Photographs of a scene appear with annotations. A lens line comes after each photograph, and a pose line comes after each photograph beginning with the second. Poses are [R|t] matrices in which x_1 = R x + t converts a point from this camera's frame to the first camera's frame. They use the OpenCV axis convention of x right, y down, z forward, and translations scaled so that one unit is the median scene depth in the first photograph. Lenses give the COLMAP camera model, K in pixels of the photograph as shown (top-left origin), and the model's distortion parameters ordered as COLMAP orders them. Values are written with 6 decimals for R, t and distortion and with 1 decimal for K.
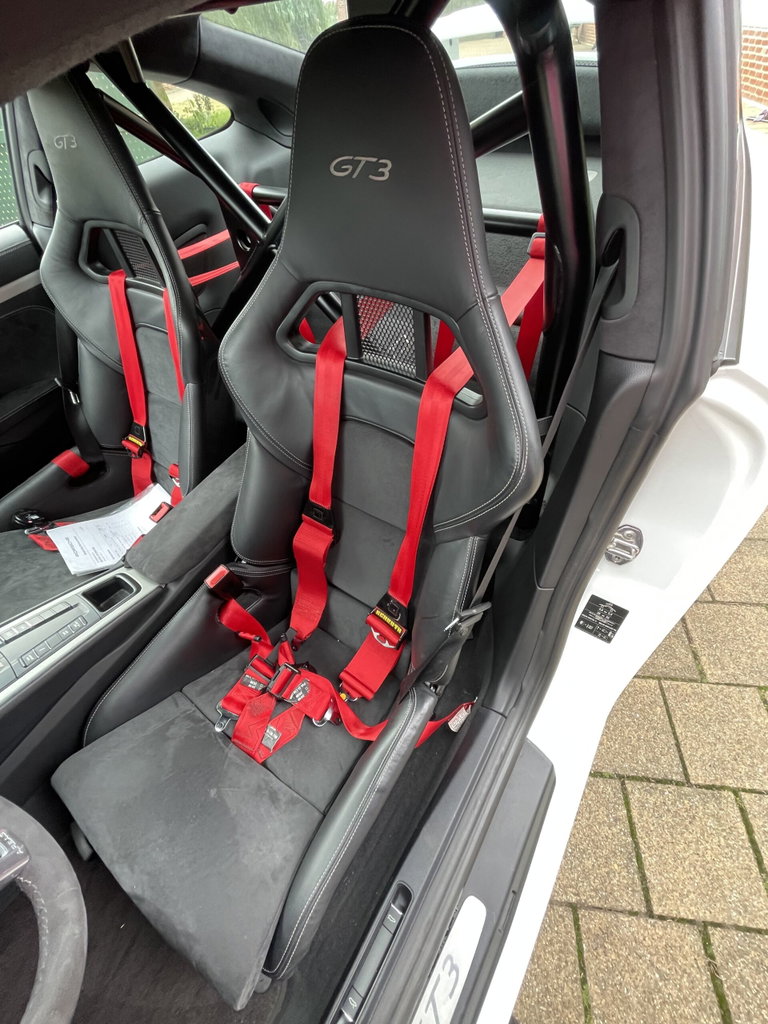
lens RADIAL K [[410.8, 0, 387.2], [0, 410.8, 509.9], [0, 0, 1]] dist [0.006095, -0.000155]
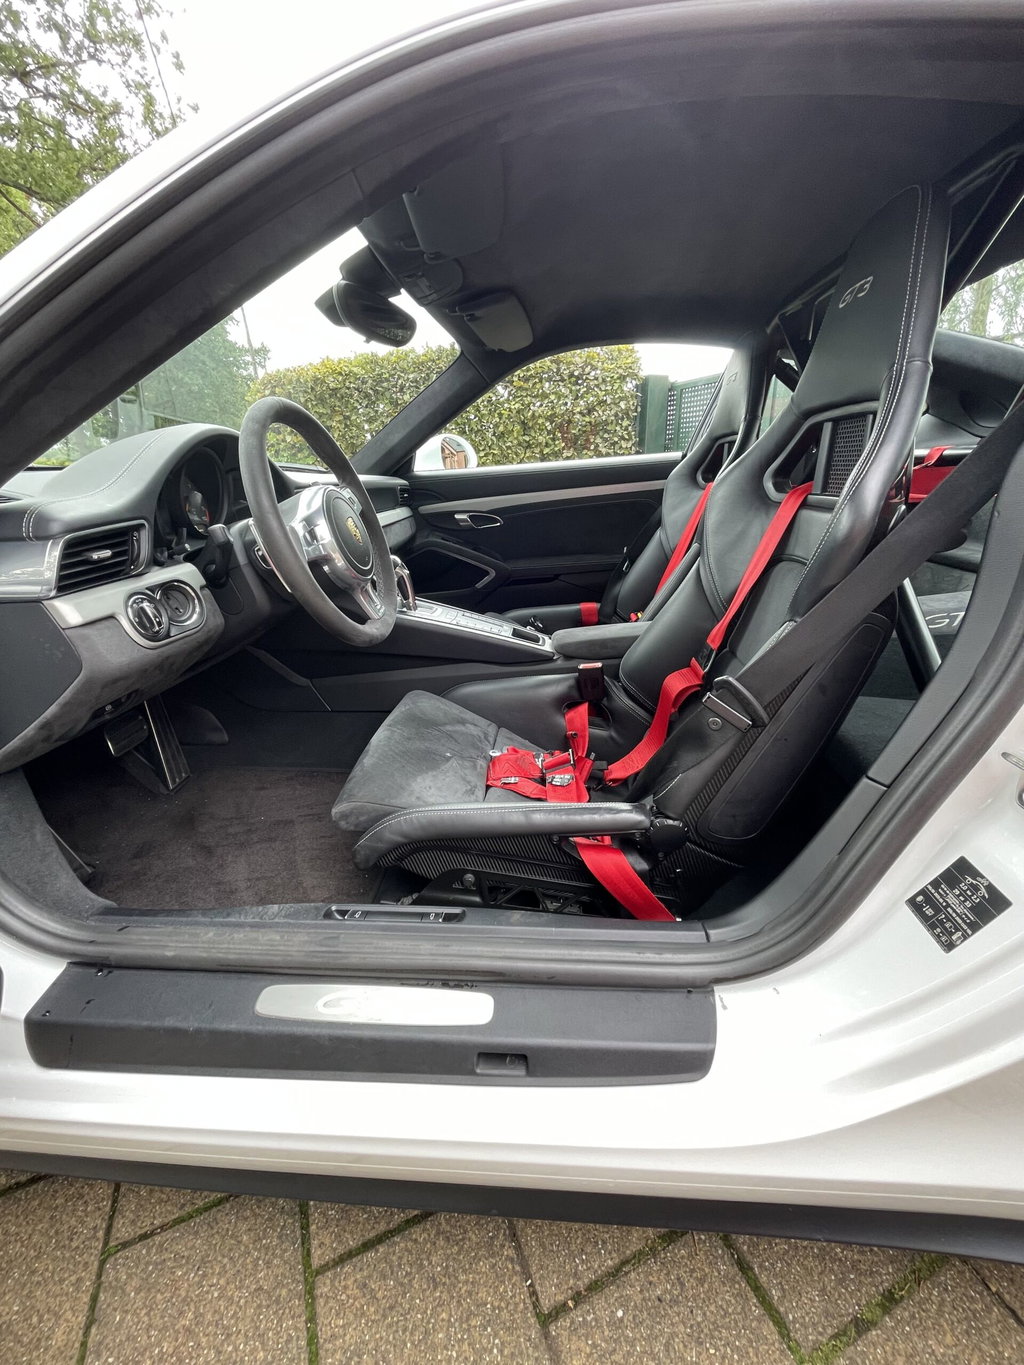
lens RADIAL K [[547.6, 0, 516.3], [0, 547.6, 679.7], [0, 0, 1]] dist [0.006095, -0.000155]
pose [[0.498305, 0.375559, -0.781439, 0.630568], [-0.698299, 0.708064, -0.104994, 0.493487], [0.513878, 0.597997, 0.615084, 0.065556]]
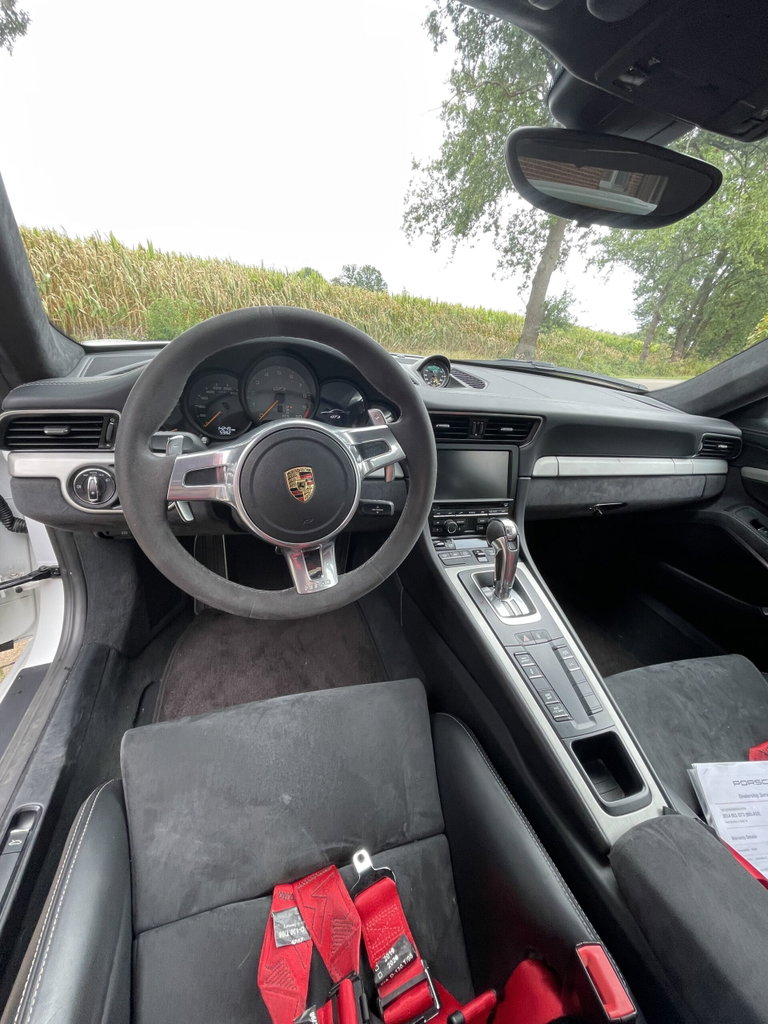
lens RADIAL K [[414.4, 0, 384.0], [0, 414.4, 512.0], [0, 0, 1]] dist [-0.002321, -0.000298]
pose [[-0.629456, 0.326724, -0.705008, -0.137198], [-0.642746, 0.290924, 0.708690, -0.142227], [0.436650, 0.899230, 0.026876, 0.485686]]
